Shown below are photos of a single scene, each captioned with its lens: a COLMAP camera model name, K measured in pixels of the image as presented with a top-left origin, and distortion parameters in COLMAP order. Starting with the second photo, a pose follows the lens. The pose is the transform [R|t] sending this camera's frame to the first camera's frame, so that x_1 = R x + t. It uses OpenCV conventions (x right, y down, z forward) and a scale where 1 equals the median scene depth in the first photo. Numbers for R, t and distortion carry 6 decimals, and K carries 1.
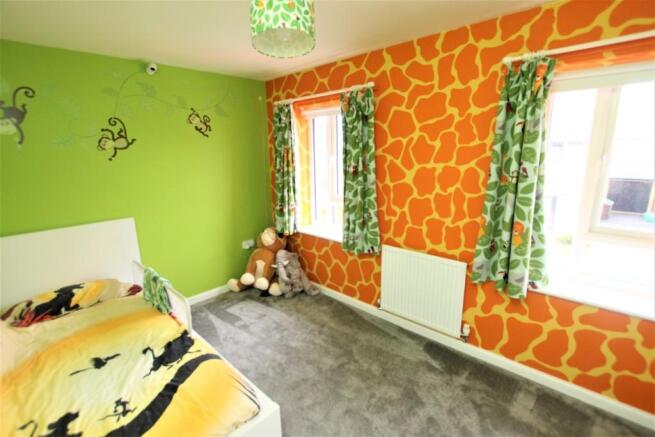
lens RADIAL K [[305.3, 0, 327.4], [0, 305.3, 219.9], [0, 0, 1]] dist [-0.028236, 0.001523]
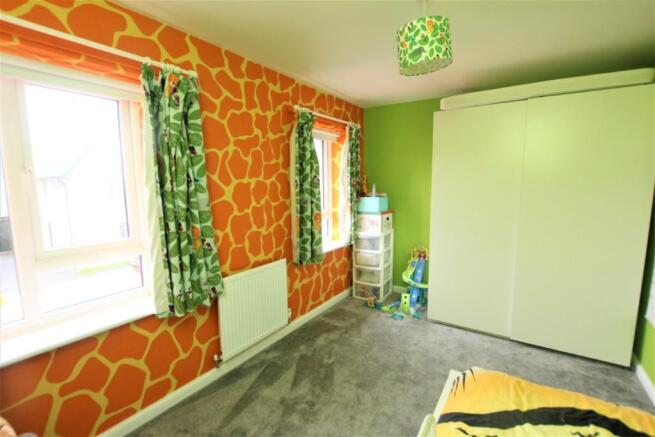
lens RADIAL K [[305.3, 0, 327.5], [0, 305.3, 219.0], [0, 0, 1]] dist [-0.028236, 0.001523]
pose [[-0.179145, -0.096435, 0.979085, -0.731102], [0.229043, 0.963751, 0.136833, -0.134162], [-0.956790, 0.248765, -0.150563, 0.941128]]
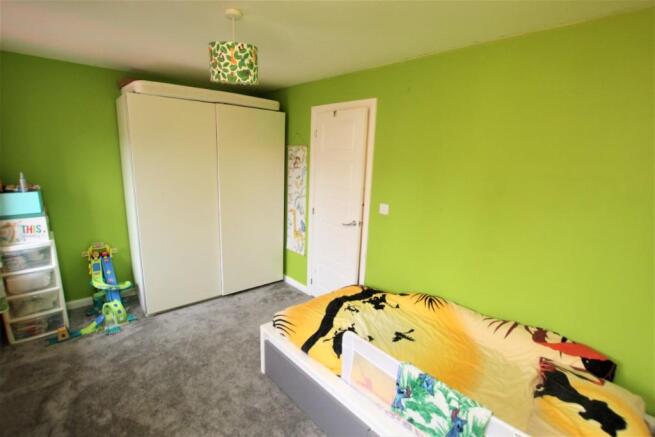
lens RADIAL K [[305.3, 0, 328.1], [0, 305.3, 217.0], [0, 0, 1]] dist [-0.028236, 0.001523]
pose [[-0.997044, -0.032232, 0.069750, -0.371856], [-0.000831, 0.912233, 0.409671, -0.322510], [-0.076832, 0.408402, -0.909563, 1.353963]]
